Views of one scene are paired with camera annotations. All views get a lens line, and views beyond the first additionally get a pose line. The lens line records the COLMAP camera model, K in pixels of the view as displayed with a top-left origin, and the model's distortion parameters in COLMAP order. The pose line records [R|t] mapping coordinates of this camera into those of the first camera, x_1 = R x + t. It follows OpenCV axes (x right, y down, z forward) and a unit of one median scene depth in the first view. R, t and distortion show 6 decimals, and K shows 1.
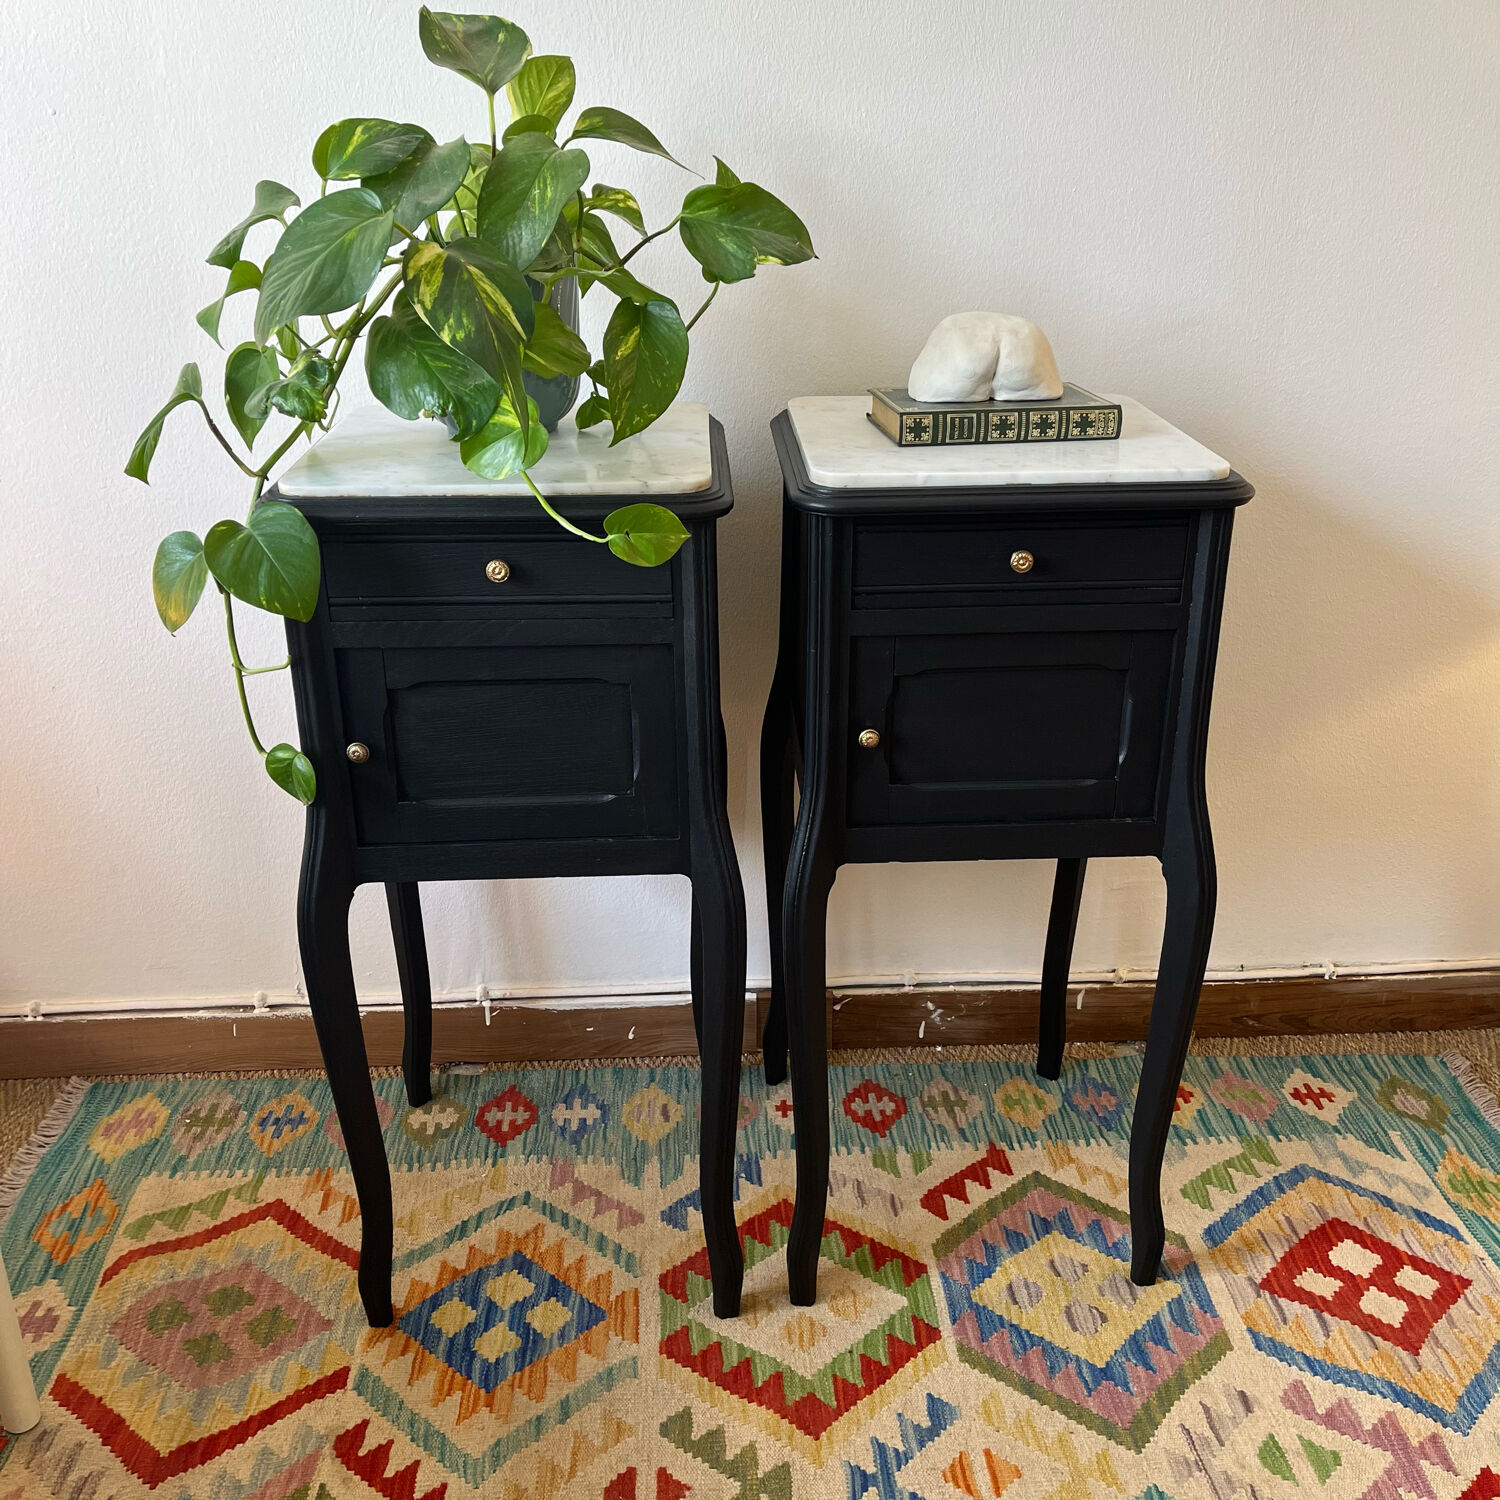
lens RADIAL K [[1521.8, 0, 752.8], [0, 1521.8, 747.0], [0, 0, 1]] dist [0.022350, 0.000000]
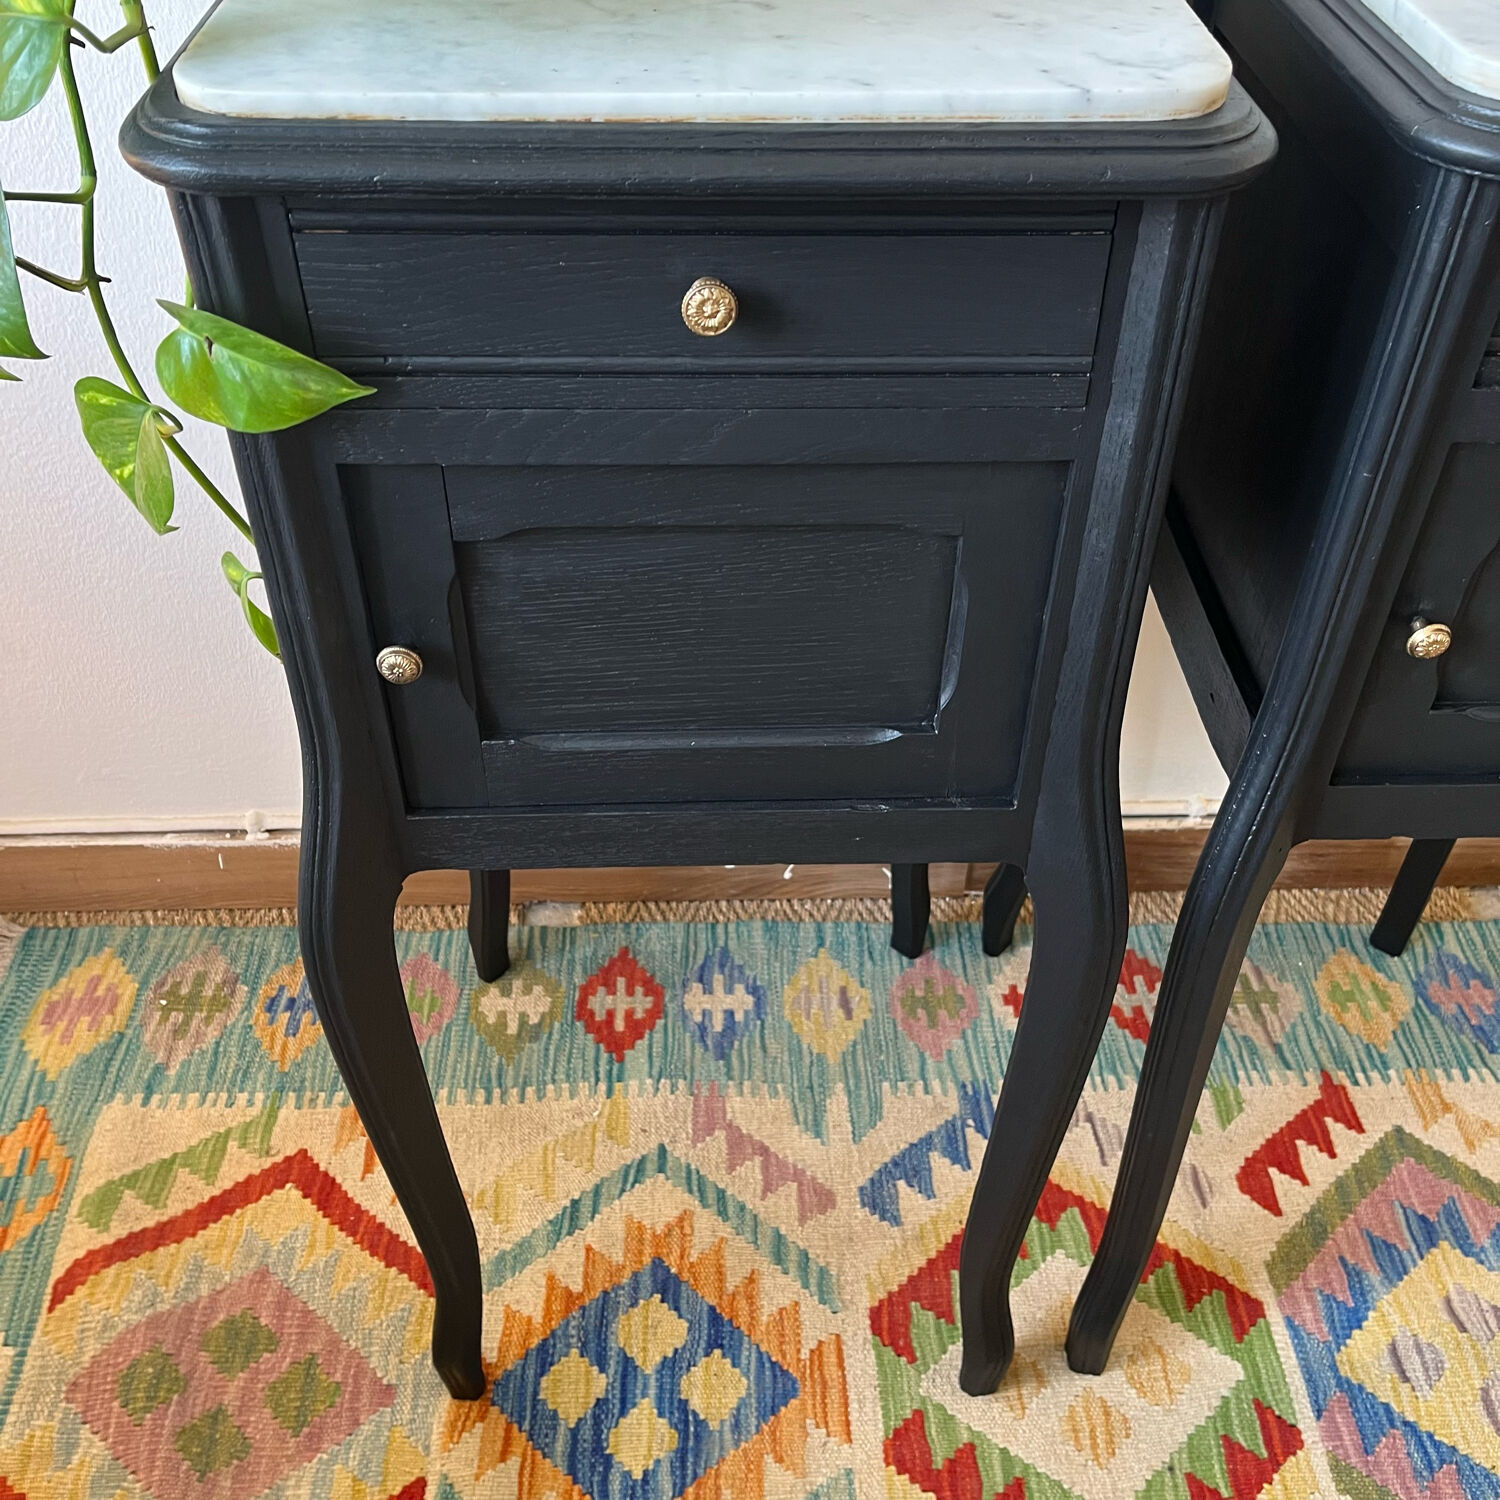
lens RADIAL K [[1521.8, 0, 746.7], [0, 1521.8, 748.0], [0, 0, 1]] dist [0.022350, 0.000000]
pose [[0.999709, 0.023718, -0.004409, -0.117978], [-0.021108, 0.948478, 0.316140, -0.103852], [0.011680, -0.315955, 0.948702, 0.431858]]
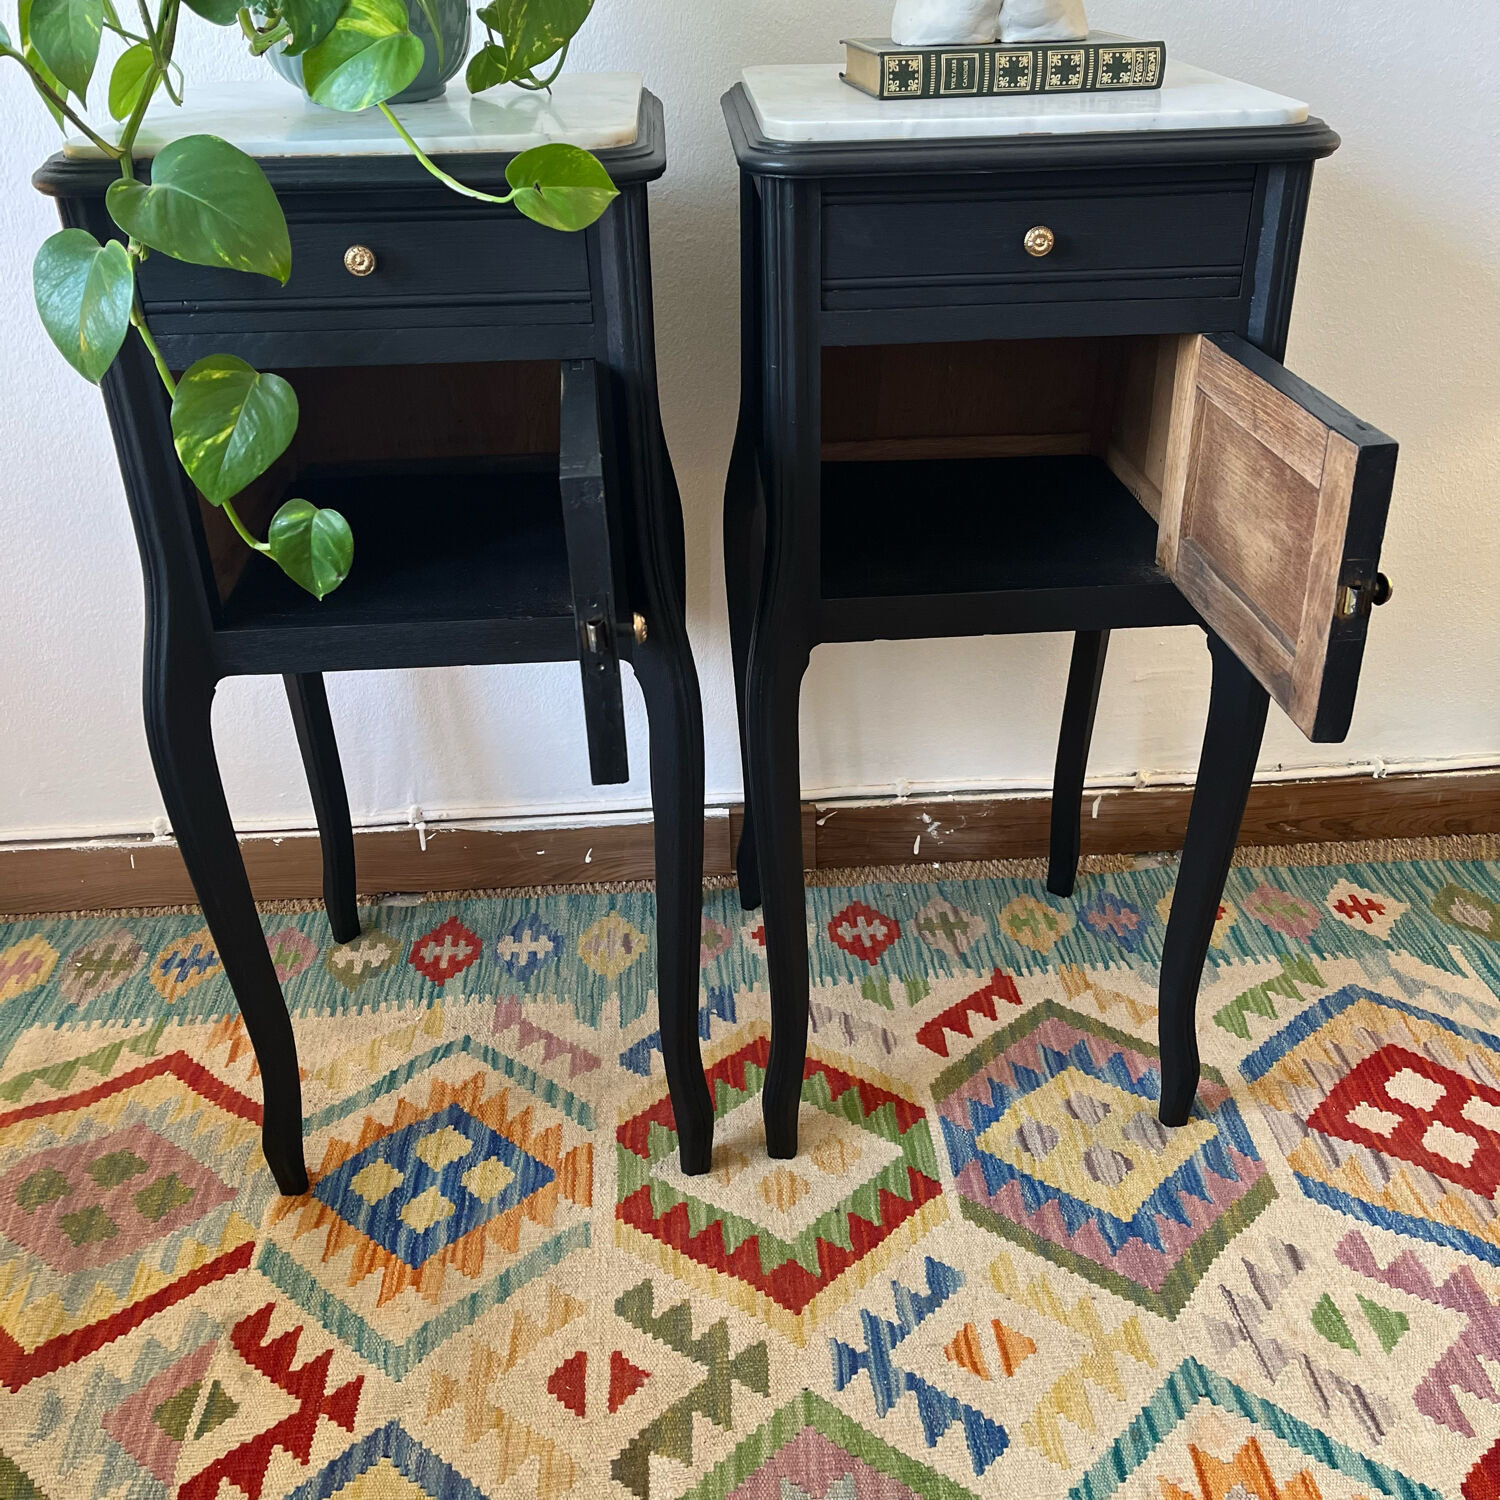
lens RADIAL K [[1521.8, 0, 763.2], [0, 1521.8, 735.4], [0, 0, 1]] dist [0.022350, 0.000000]
pose [[0.999747, -0.020941, 0.008176, 0.019402], [0.019988, 0.994474, 0.103065, 0.036577], [-0.010289, -0.102876, 0.994641, 0.159192]]
